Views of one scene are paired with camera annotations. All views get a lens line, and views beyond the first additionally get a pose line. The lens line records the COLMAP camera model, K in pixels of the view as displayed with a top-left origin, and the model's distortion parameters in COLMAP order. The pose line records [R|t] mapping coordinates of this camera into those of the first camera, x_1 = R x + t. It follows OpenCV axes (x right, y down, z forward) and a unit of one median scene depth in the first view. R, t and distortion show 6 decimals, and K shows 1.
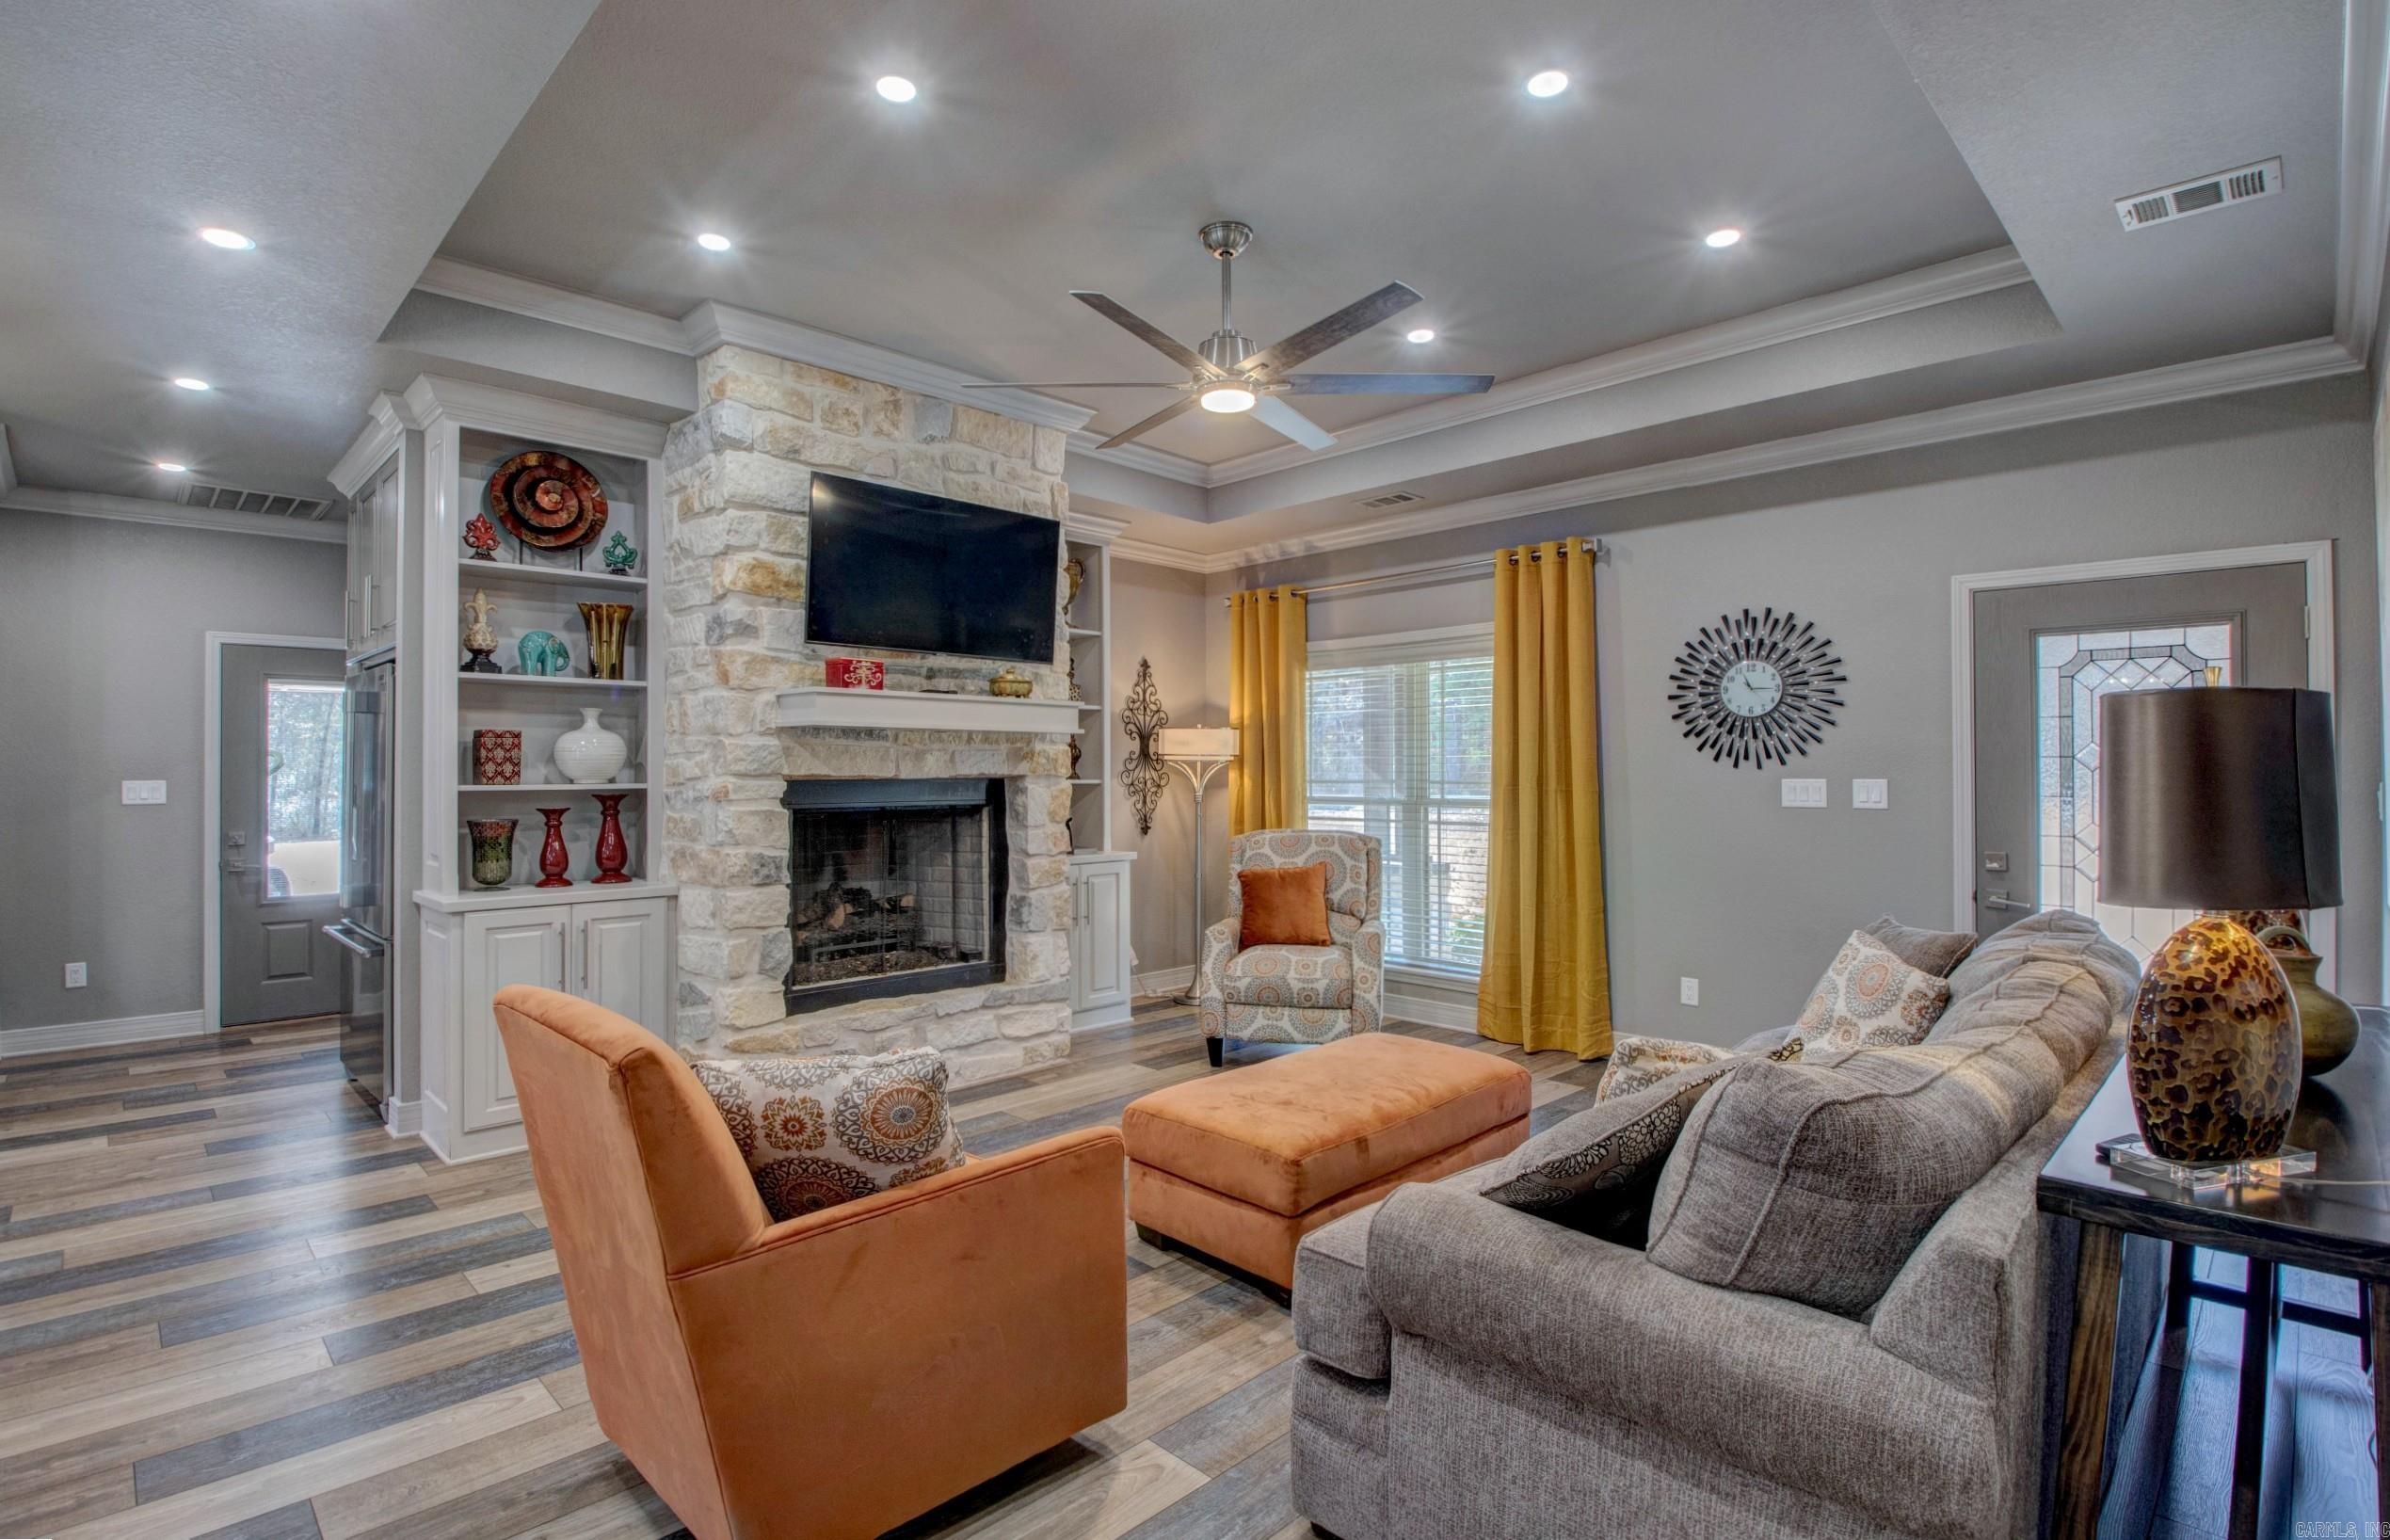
lens RADIAL K [[1124.6, 0, 1183.7], [0, 1124.6, 762.3], [0, 0, 1]] dist [0.034536, -0.042157]
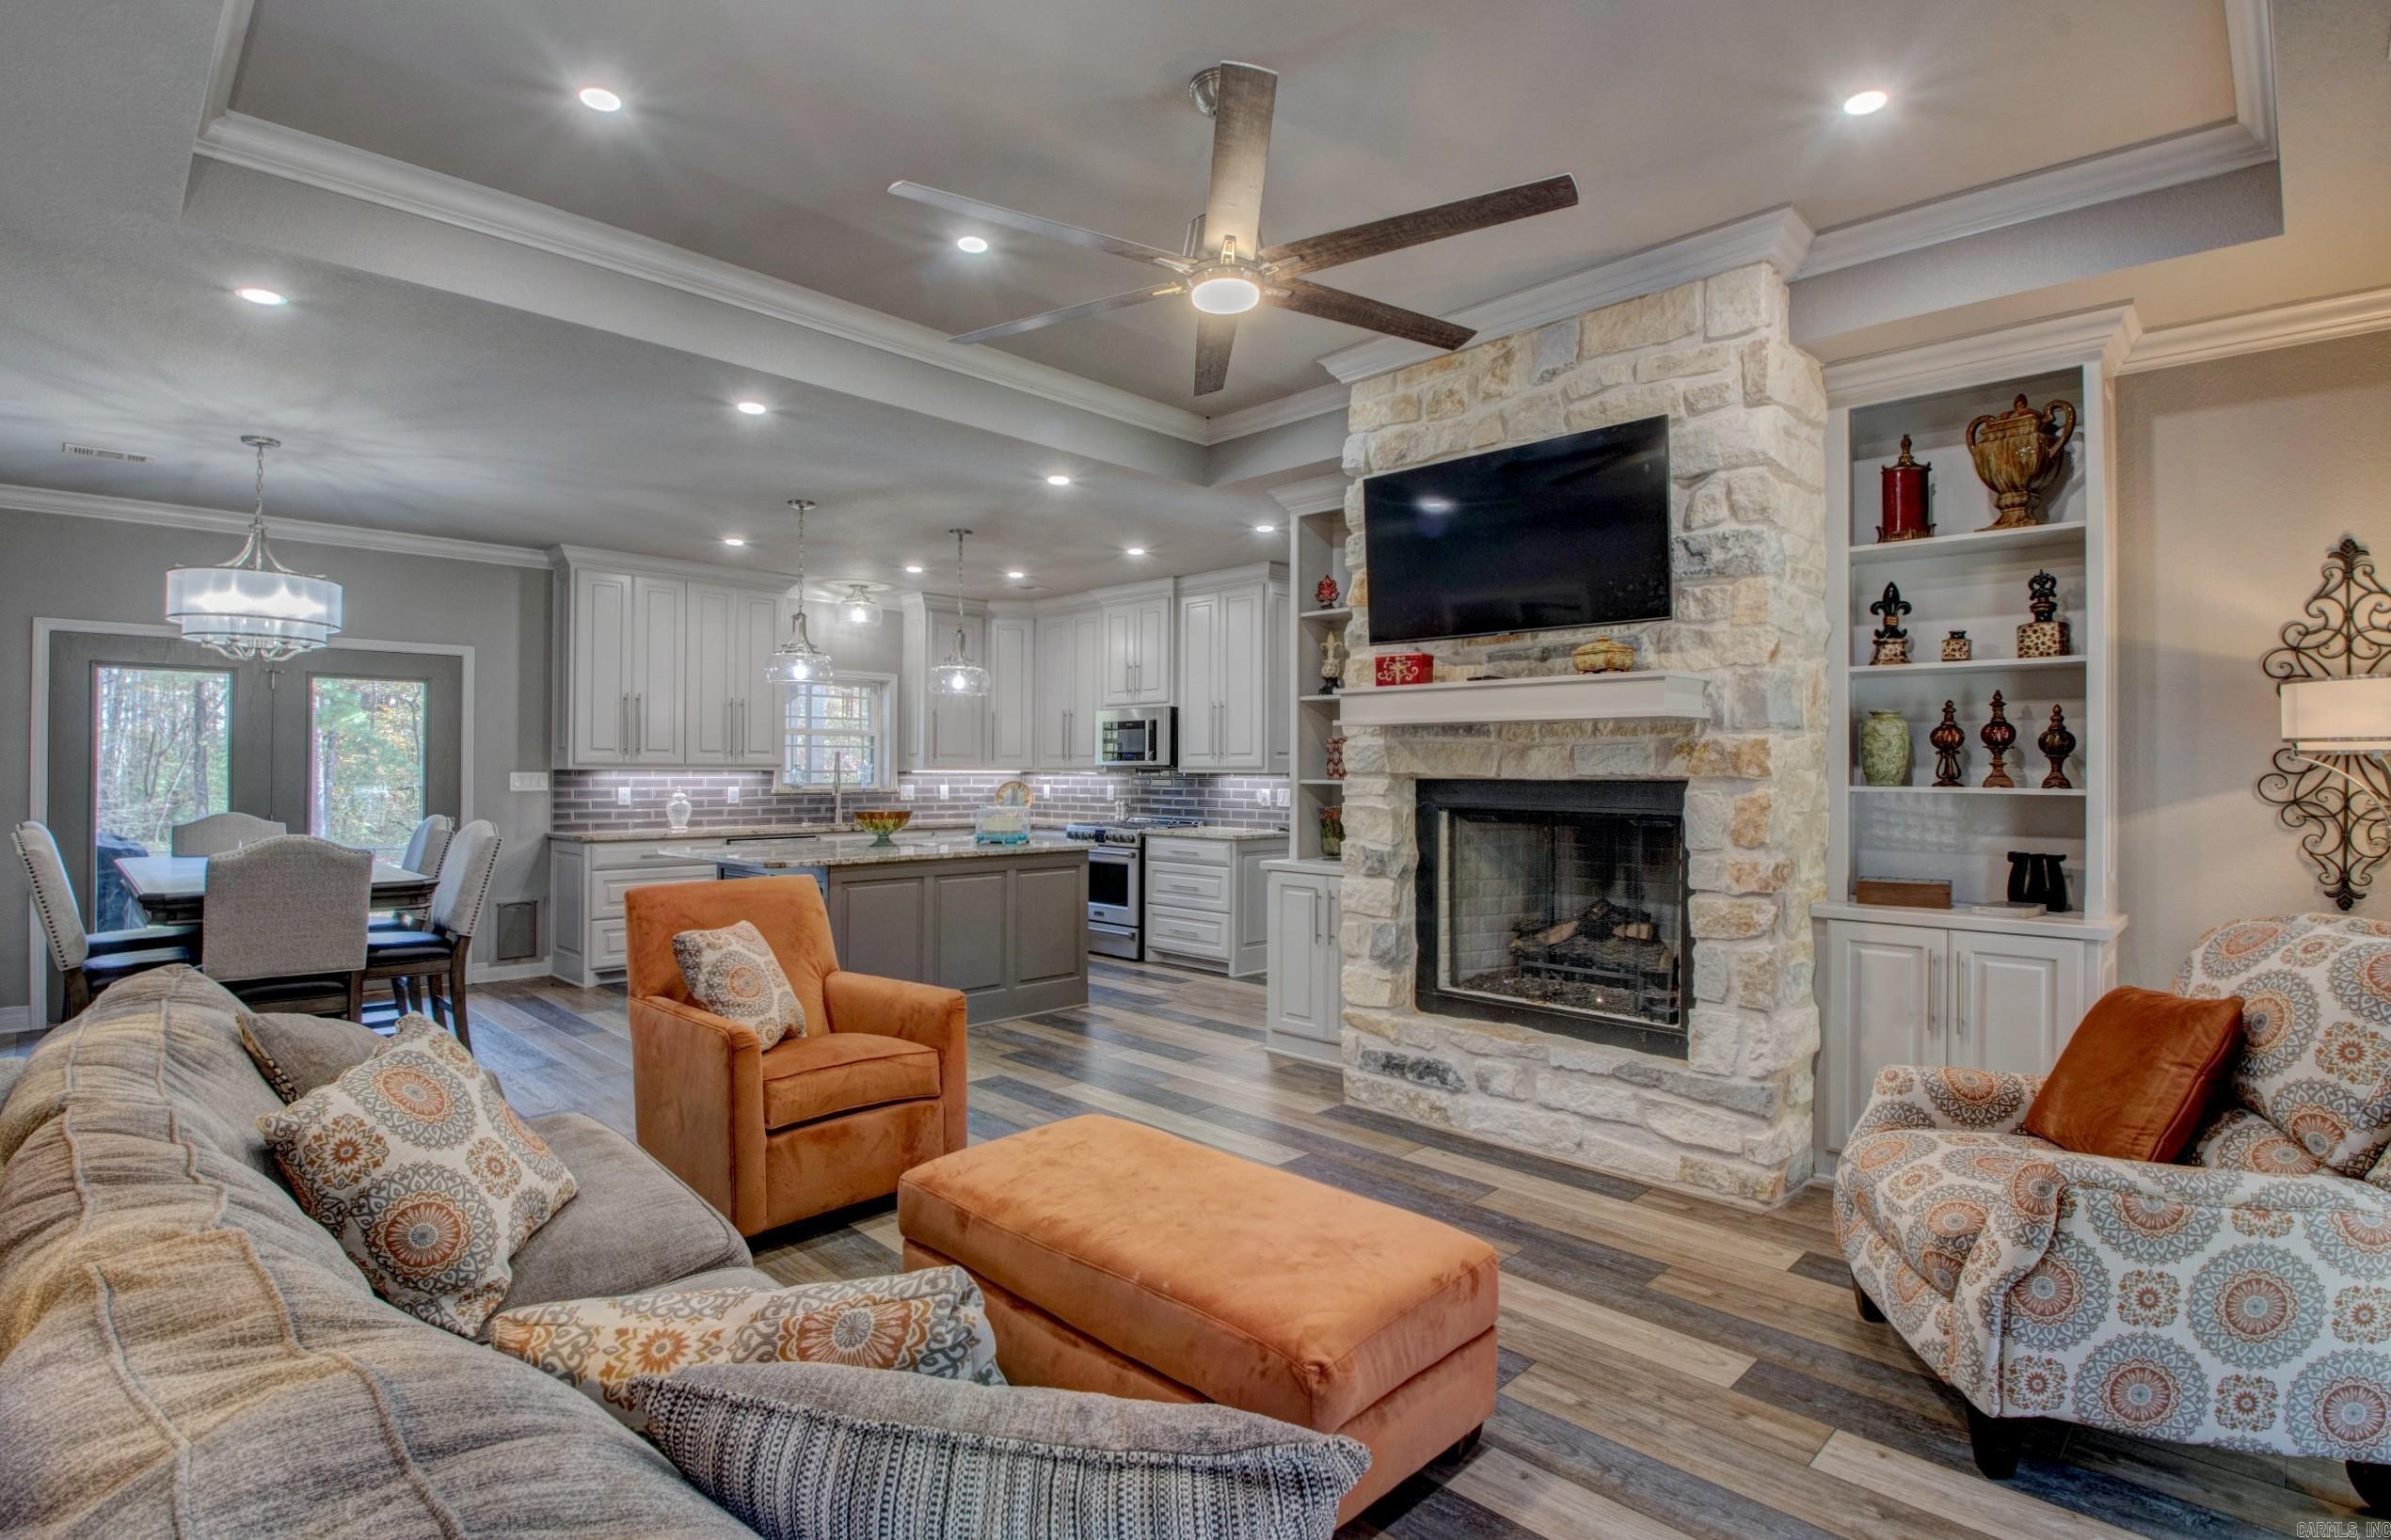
lens RADIAL K [[1132.8, 0, 1187.0], [0, 1132.8, 760.8], [0, 0, 1]] dist [0.022459, -0.030207]
pose [[0.013546, -0.007245, -0.999882, 0.637097], [0.002100, 0.999972, -0.007218, 0.006473], [0.999906, -0.002002, 0.013561, 0.743158]]
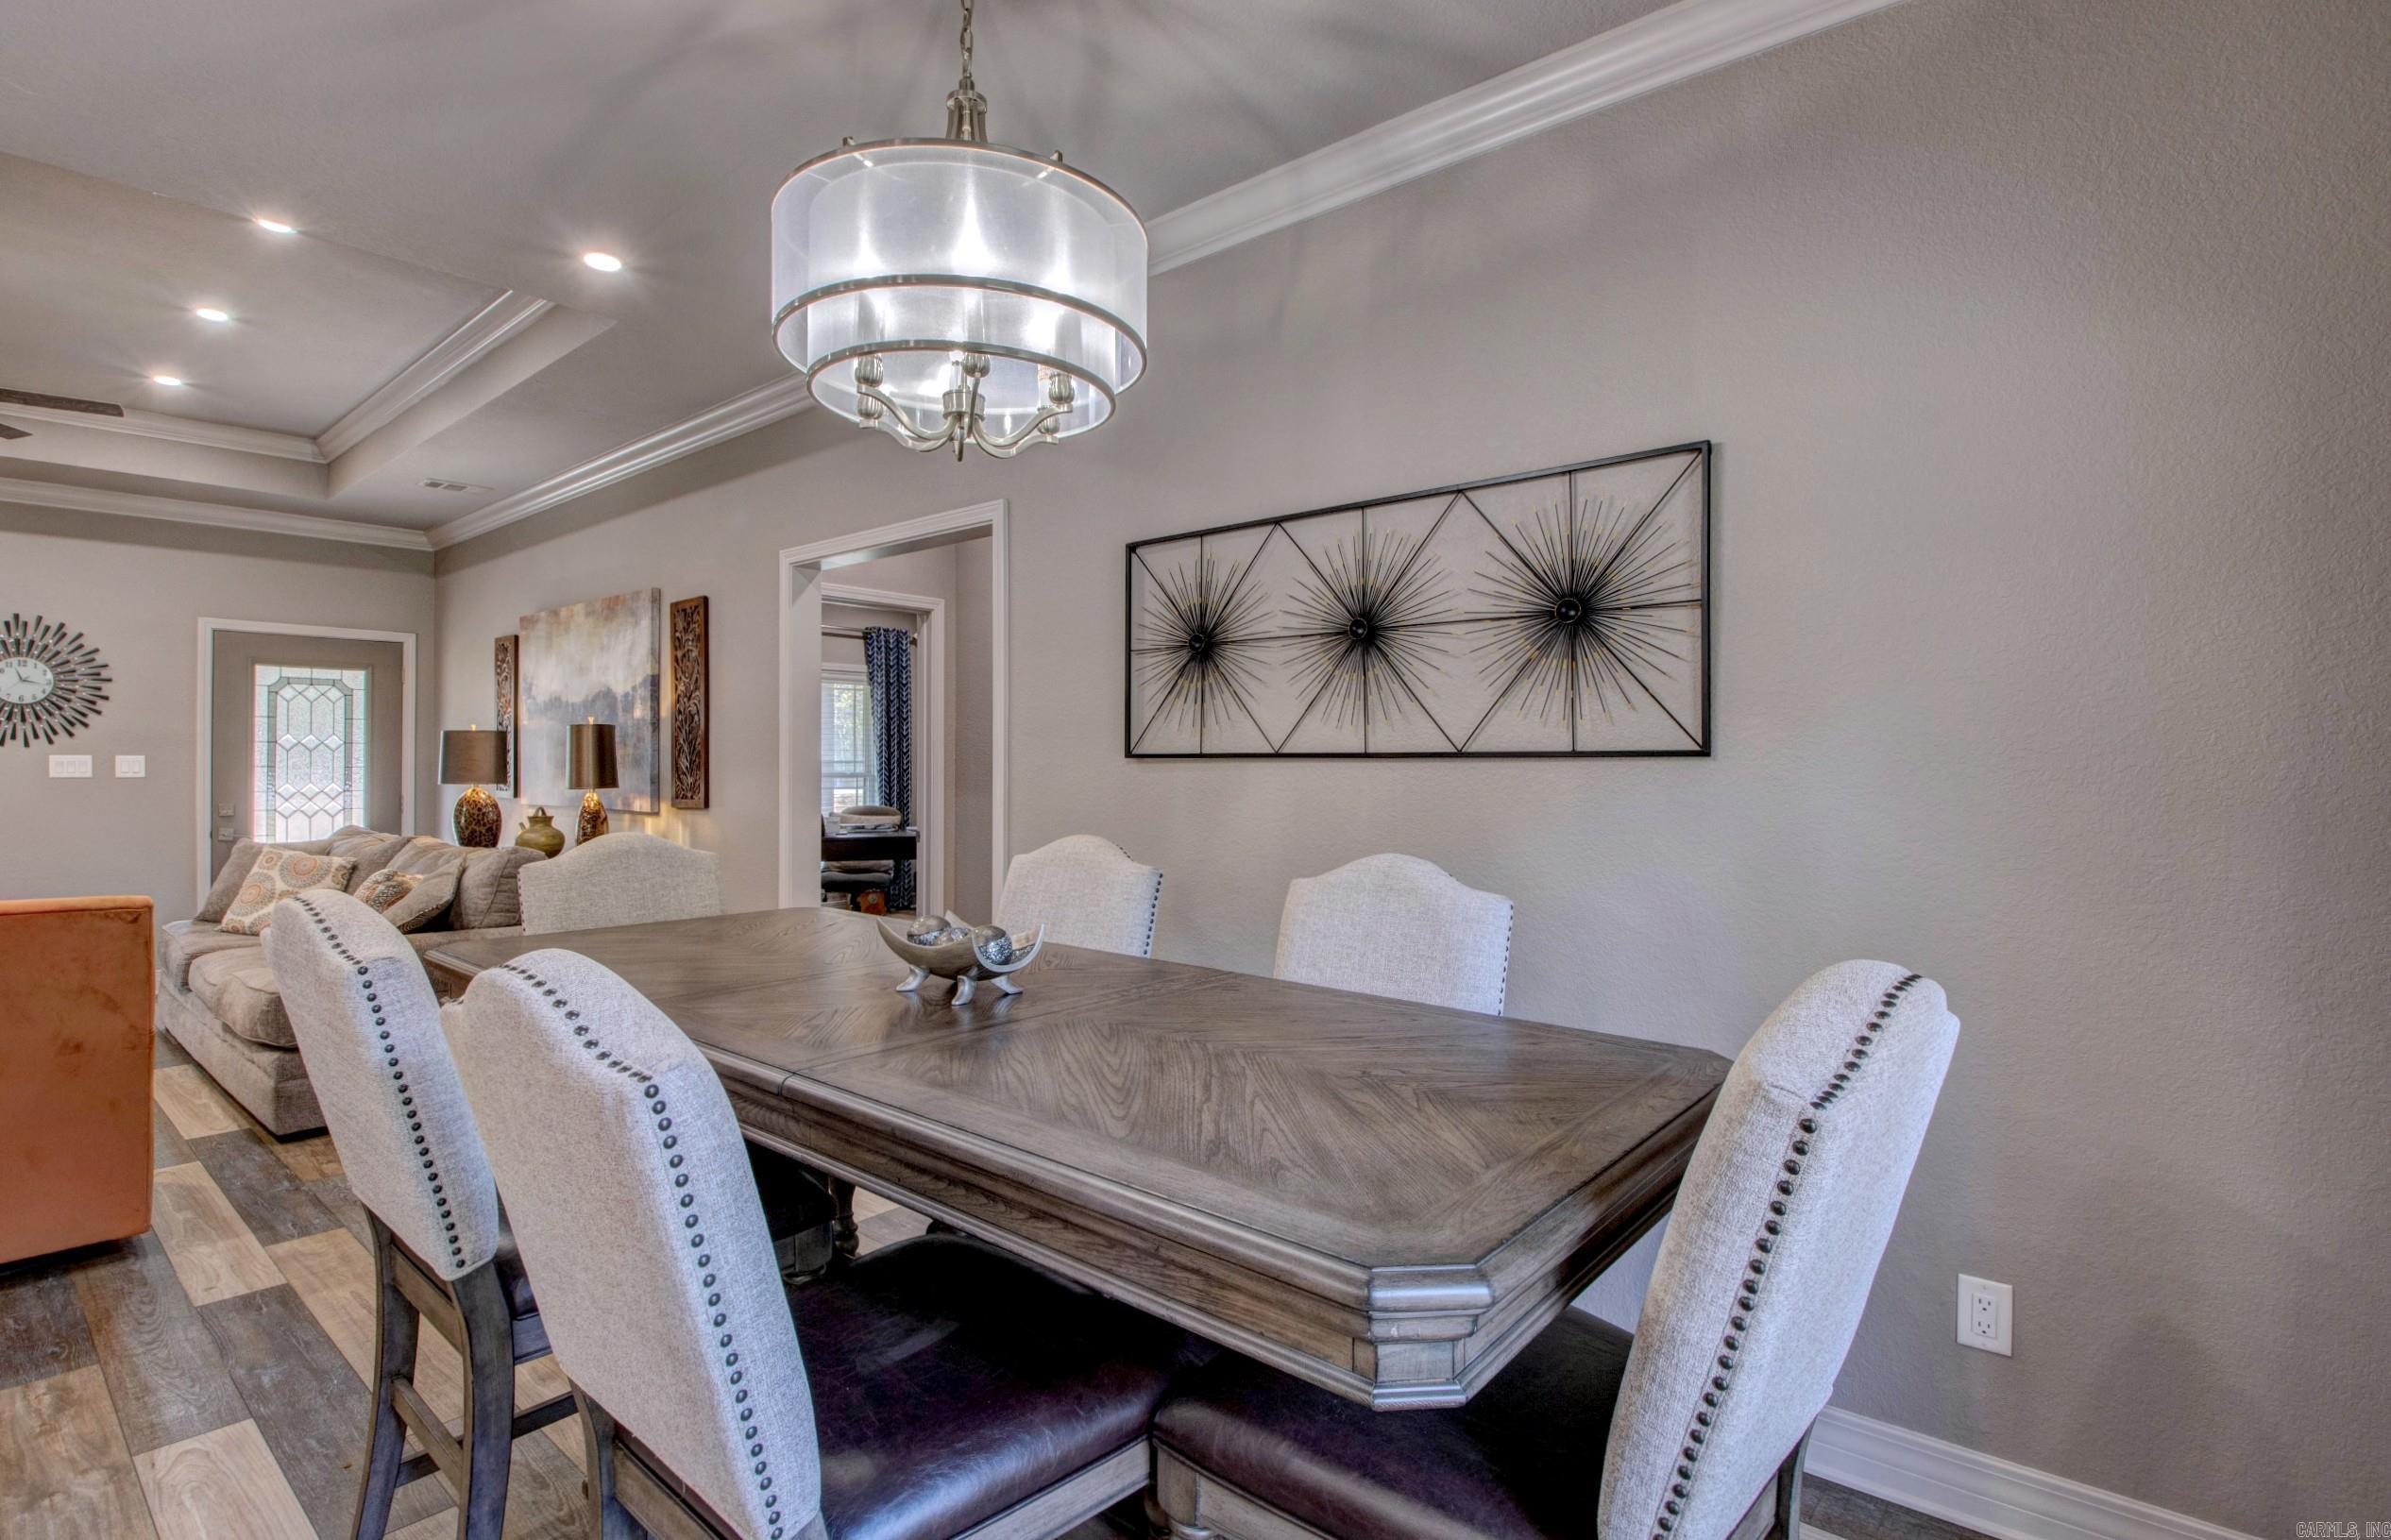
lens RADIAL K [[1129.4, 0, 1187.0], [0, 1129.4, 755.2], [0, 0, 1]] dist [-0.001388, -0.014769]
pose [[-0.083751, 0.007949, 0.996455, -0.814703], [-0.009034, 0.999921, -0.008736, 0.014276], [-0.996446, -0.009734, -0.083672, -0.145984]]
